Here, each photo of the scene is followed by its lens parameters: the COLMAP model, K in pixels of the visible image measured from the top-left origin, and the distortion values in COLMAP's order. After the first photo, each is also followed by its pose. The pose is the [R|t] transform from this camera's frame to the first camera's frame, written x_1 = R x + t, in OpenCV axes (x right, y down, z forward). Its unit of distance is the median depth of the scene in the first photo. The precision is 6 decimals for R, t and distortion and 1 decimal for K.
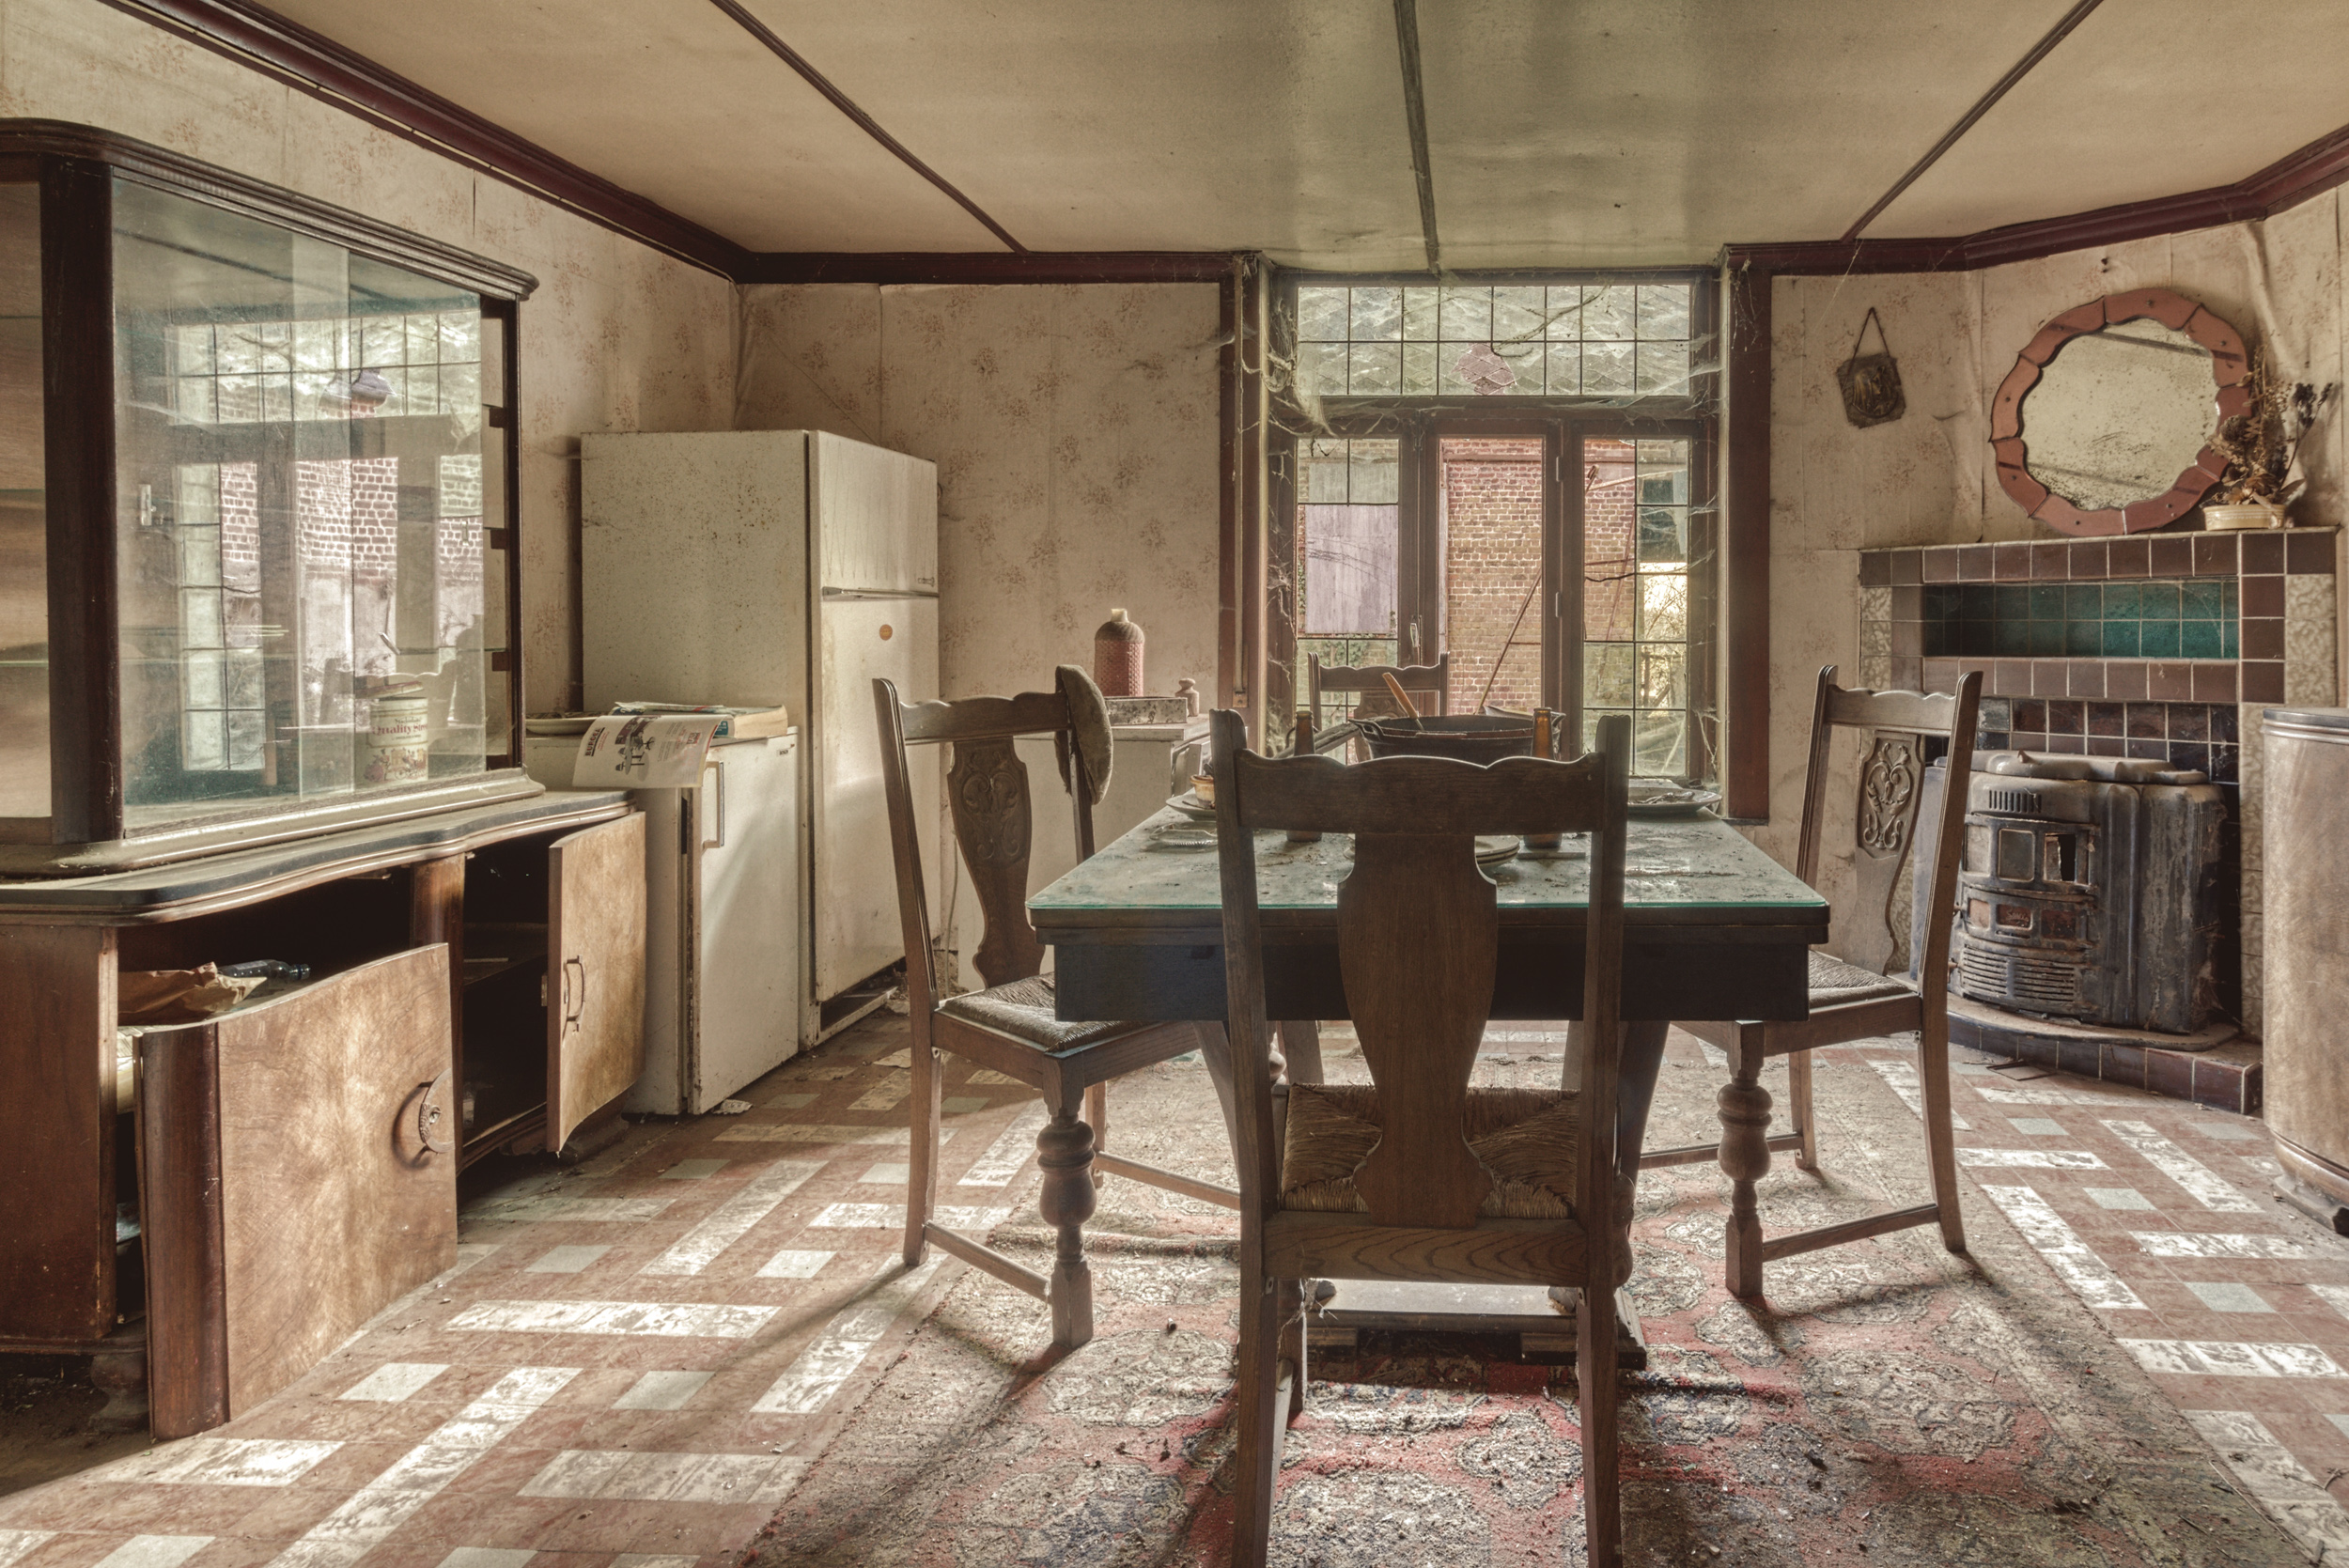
lens RADIAL K [[1651.0, 0, 1292.8], [0, 1651.0, 599.6], [0, 0, 1]] dist [0.108456, 0.000178]
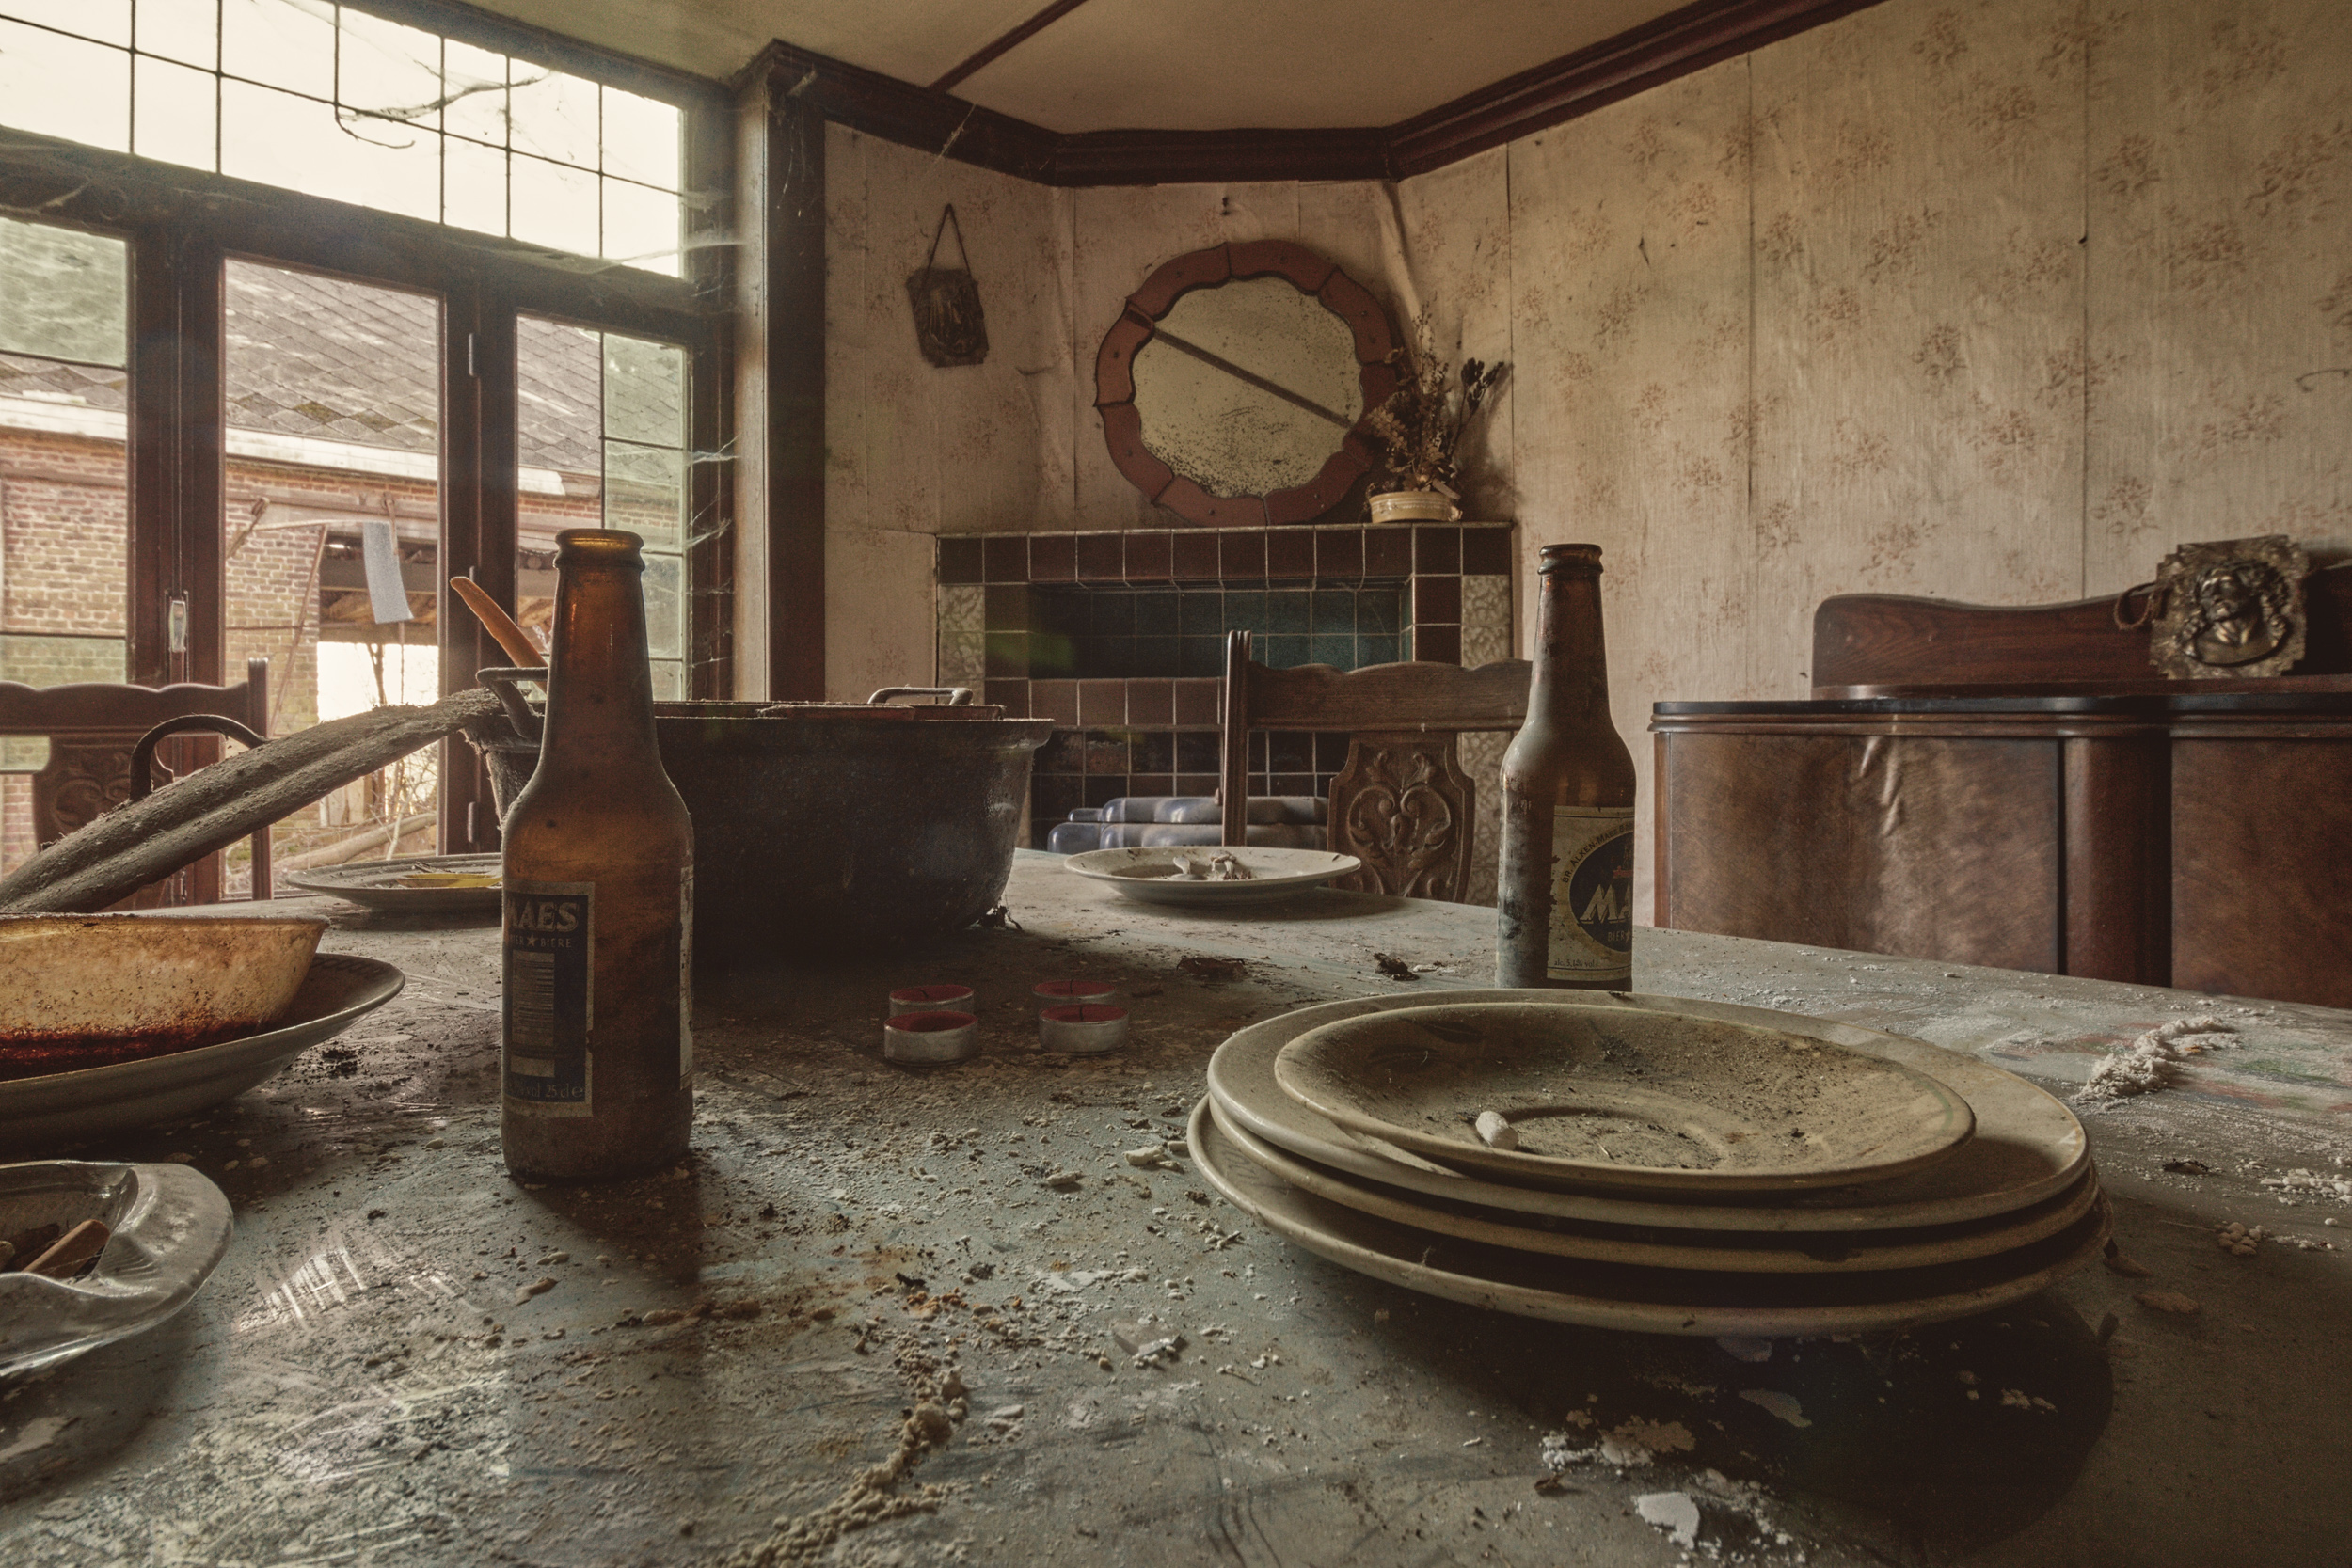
lens RADIAL K [[1388.0, 0, 1154.1], [0, 1388.0, 762.6], [0, 0, 1]] dist [0.007357, 0.001238]
pose [[0.673722, -0.006838, 0.738953, -0.045875], [-0.009776, 0.999787, 0.018164, 0.059155], [-0.738920, -0.019461, 0.673512, 0.532685]]
